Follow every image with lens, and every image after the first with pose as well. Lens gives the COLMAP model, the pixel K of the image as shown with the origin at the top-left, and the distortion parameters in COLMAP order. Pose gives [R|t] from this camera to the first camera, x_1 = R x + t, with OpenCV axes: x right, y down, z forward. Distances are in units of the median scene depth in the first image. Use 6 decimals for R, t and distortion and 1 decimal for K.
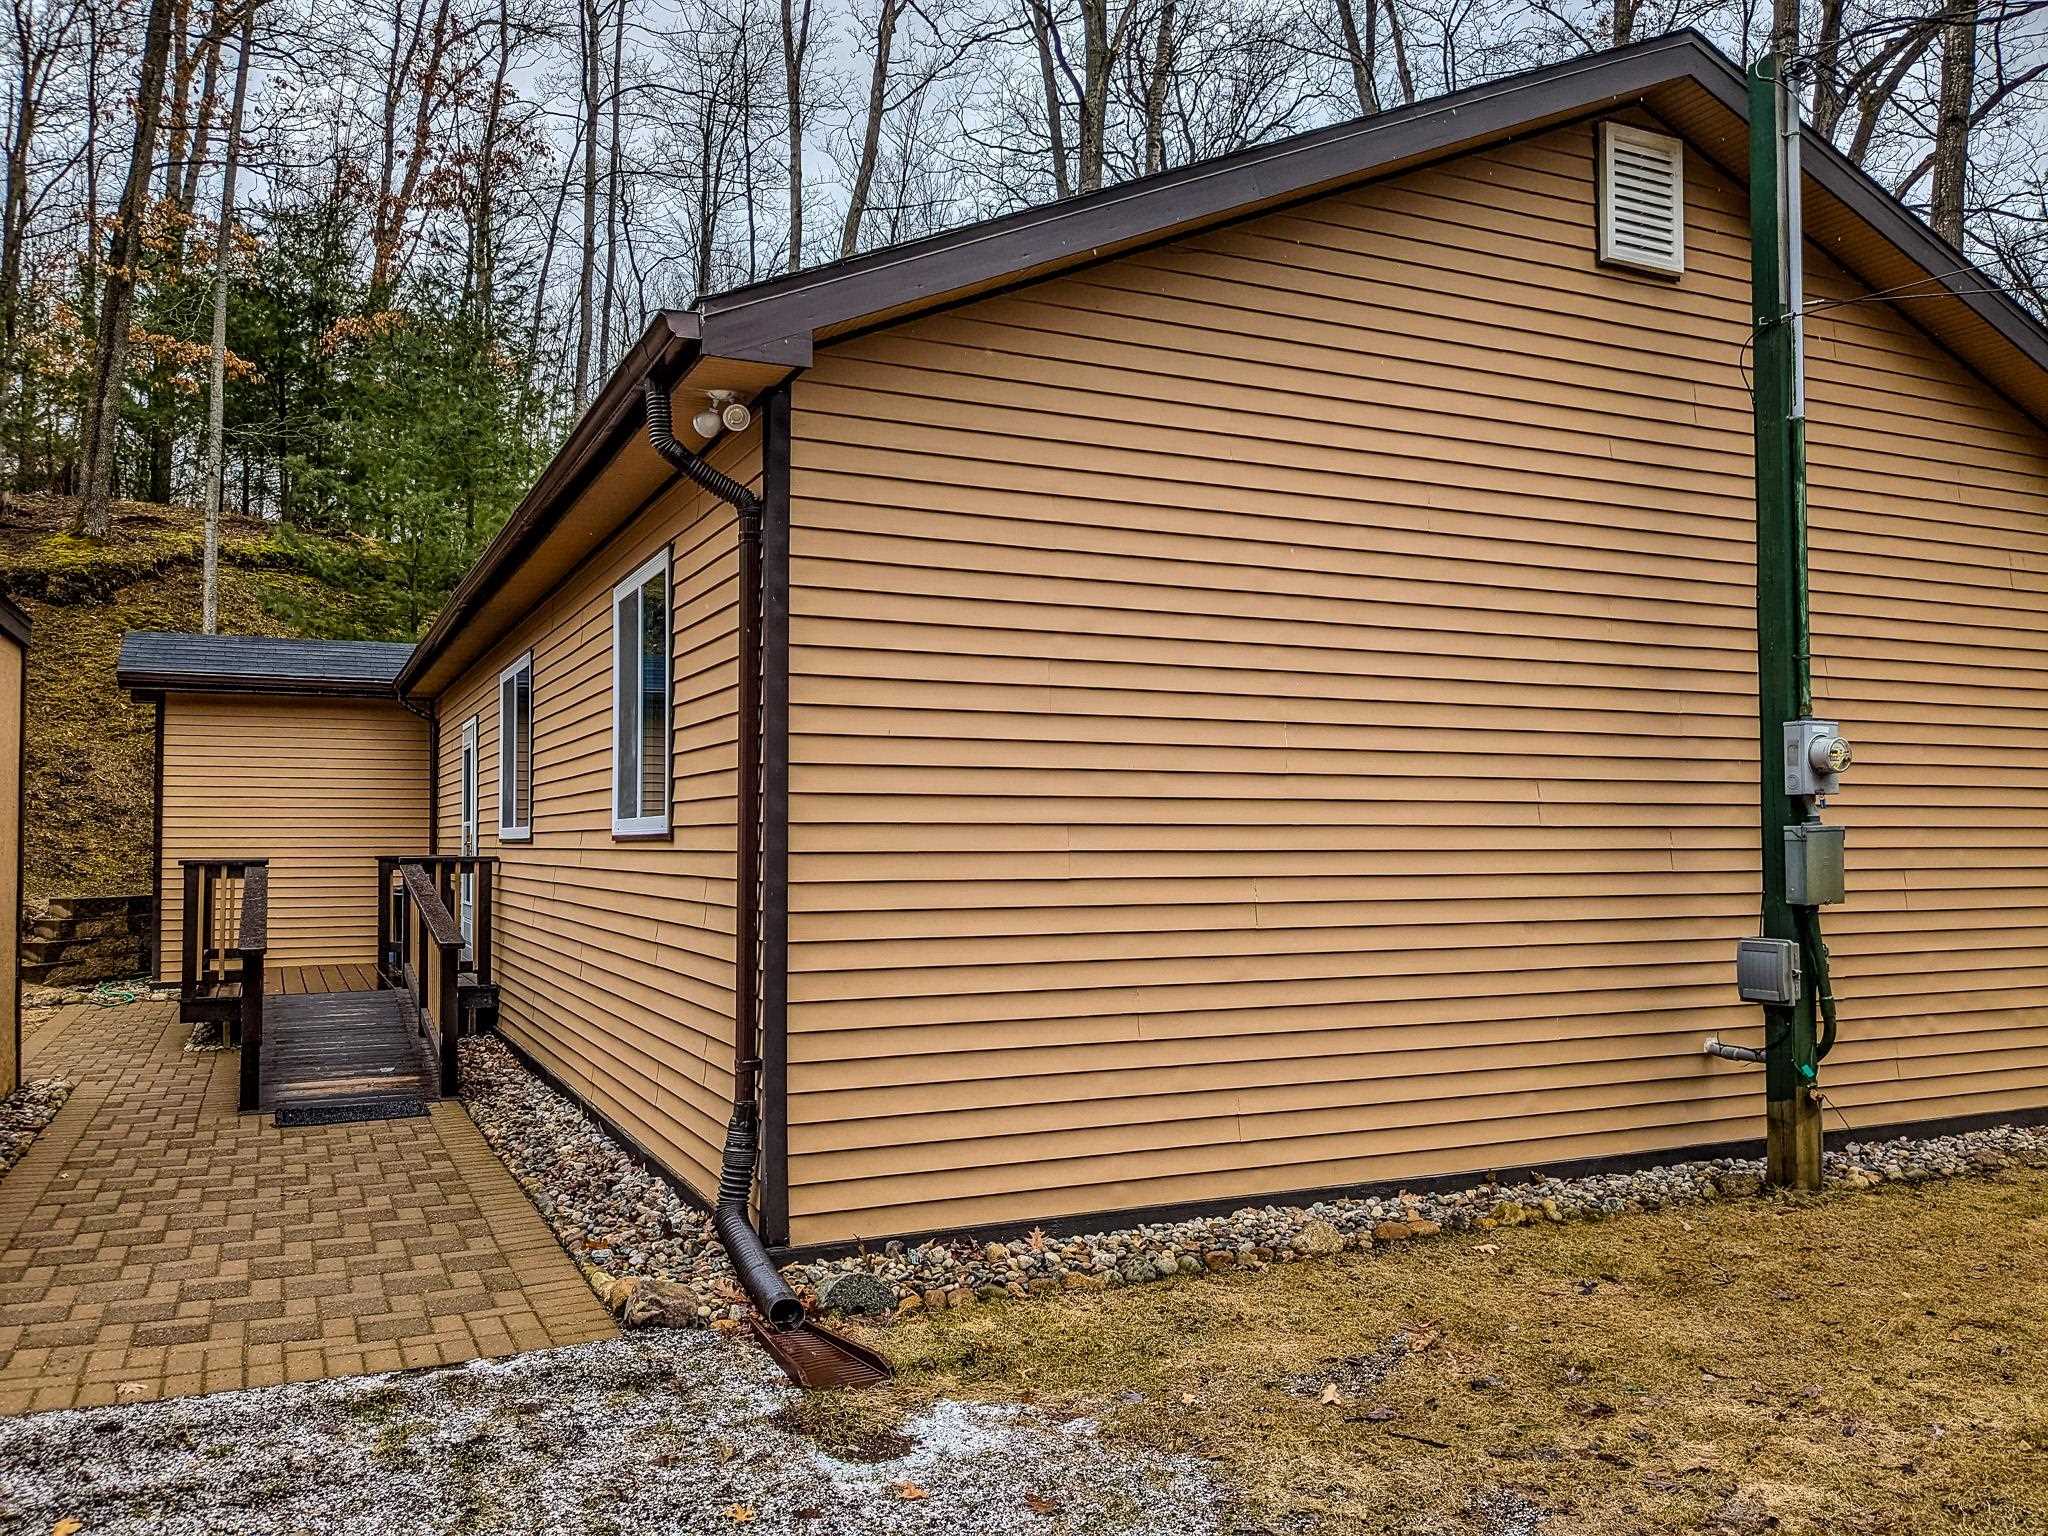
lens RADIAL K [[1627.6, 0, 1016.1], [0, 1627.6, 768.4], [0, 0, 1]] dist [0.040481, -0.084954]
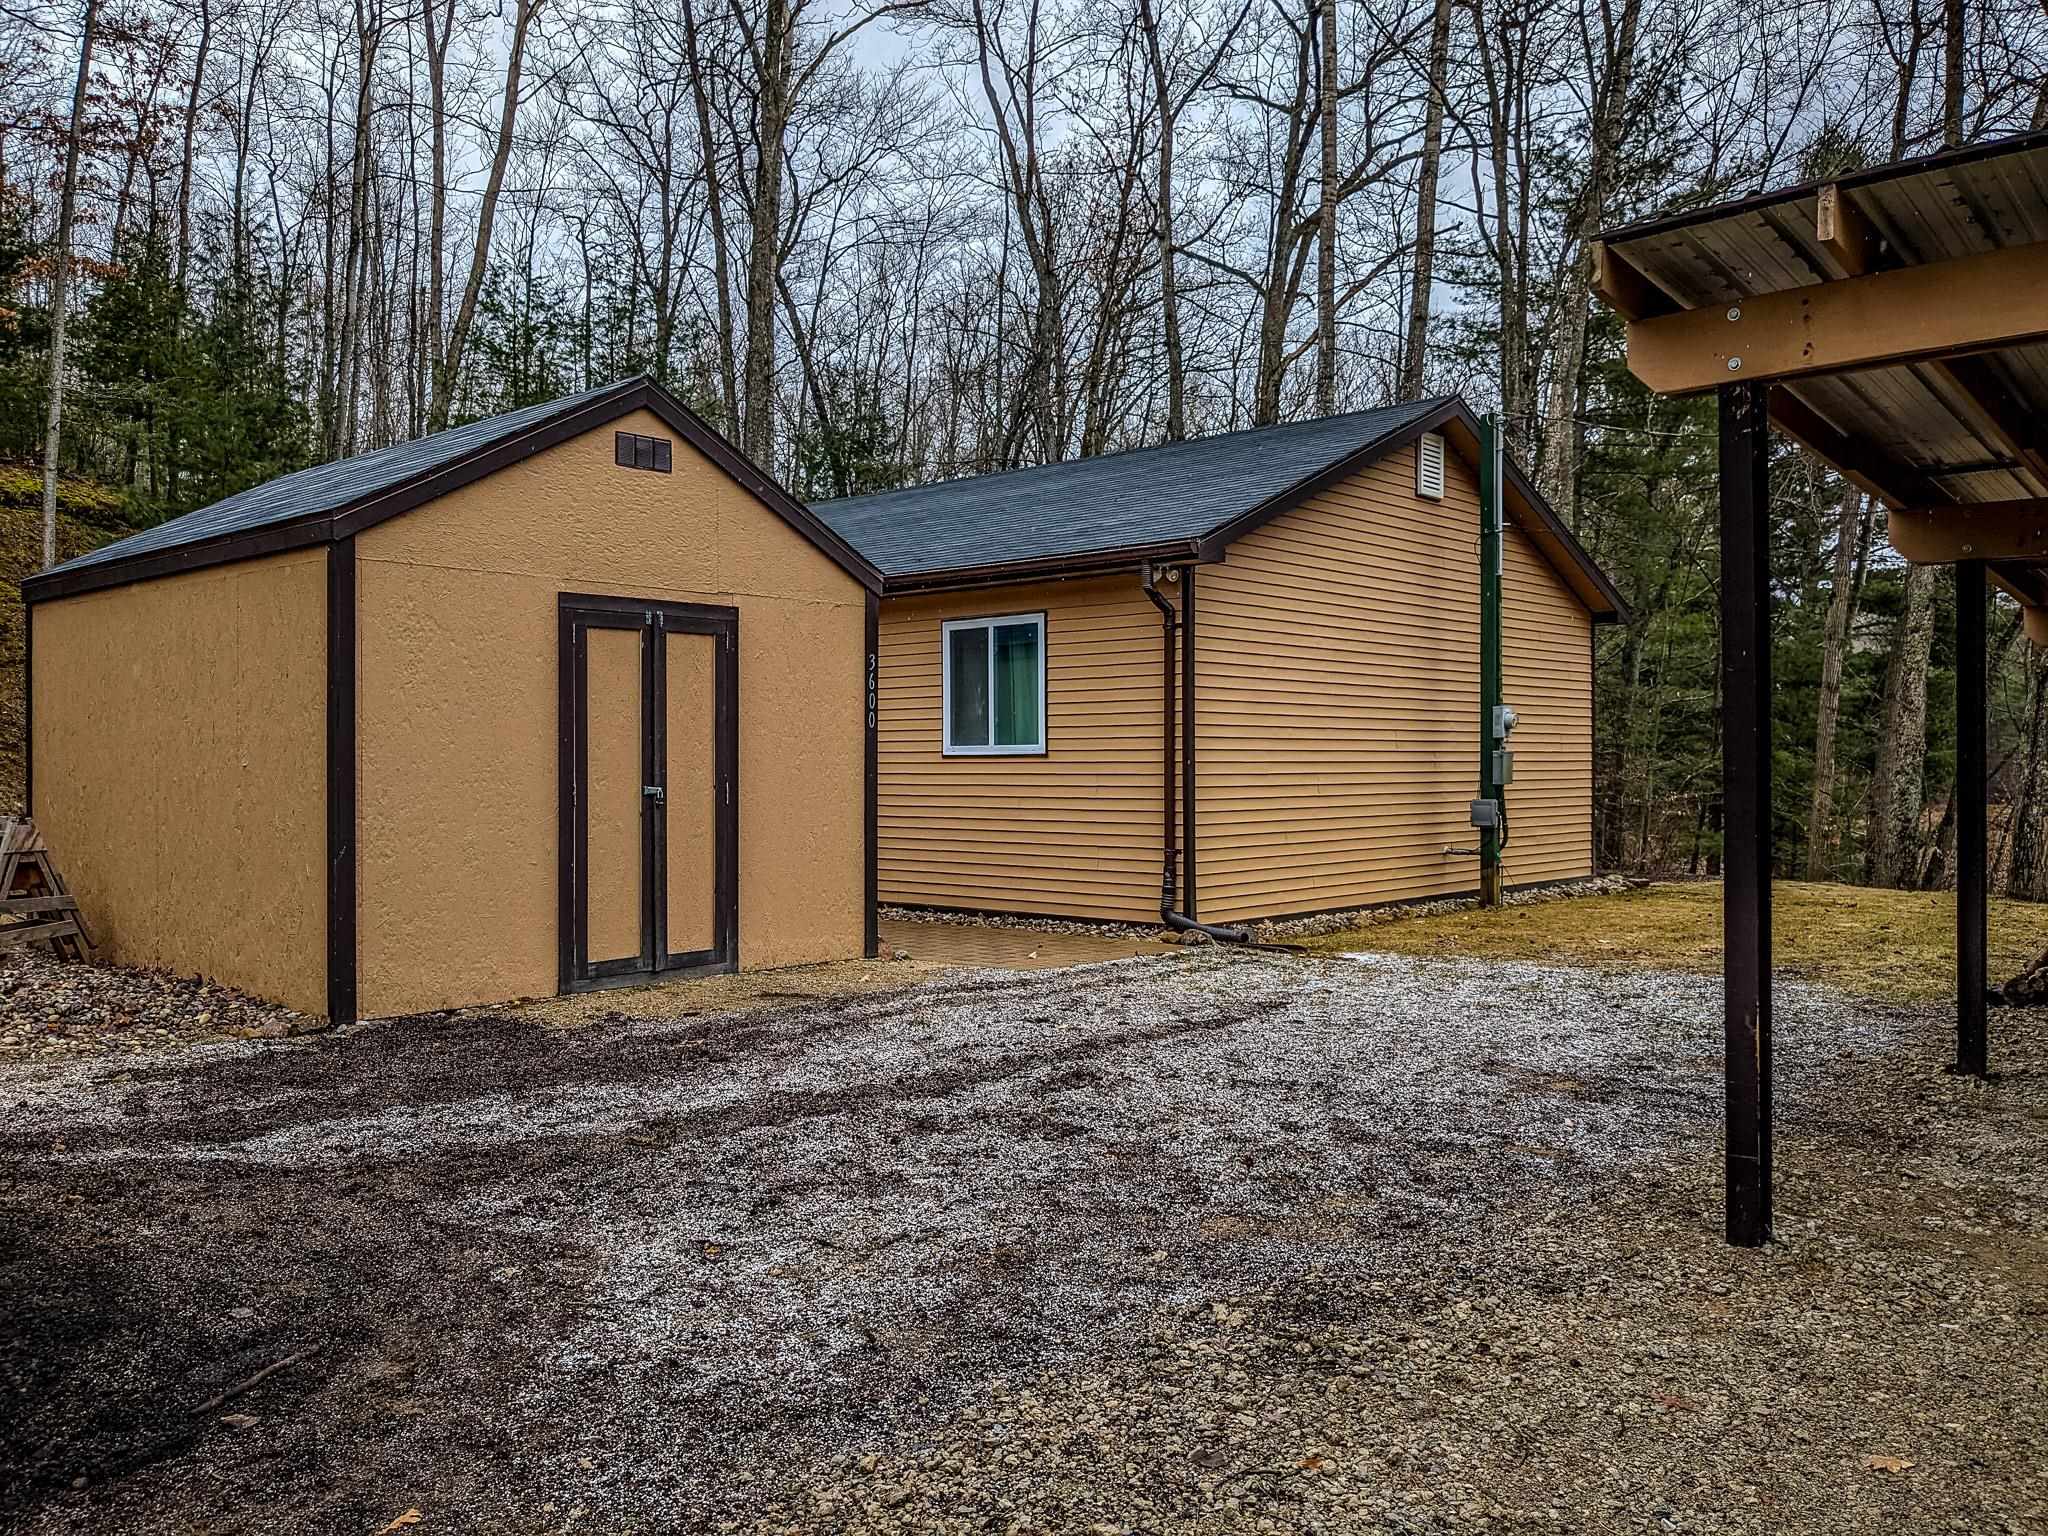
lens RADIAL K [[1627.6, 0, 1016.1], [0, 1627.6, 768.4], [0, 0, 1]] dist [0.040481, -0.084954]
pose [[0.927959, -0.001567, 0.372678, -0.997815], [-0.014142, 0.999123, 0.039416, -0.021032], [-0.372413, -0.041847, 0.927123, -0.879568]]
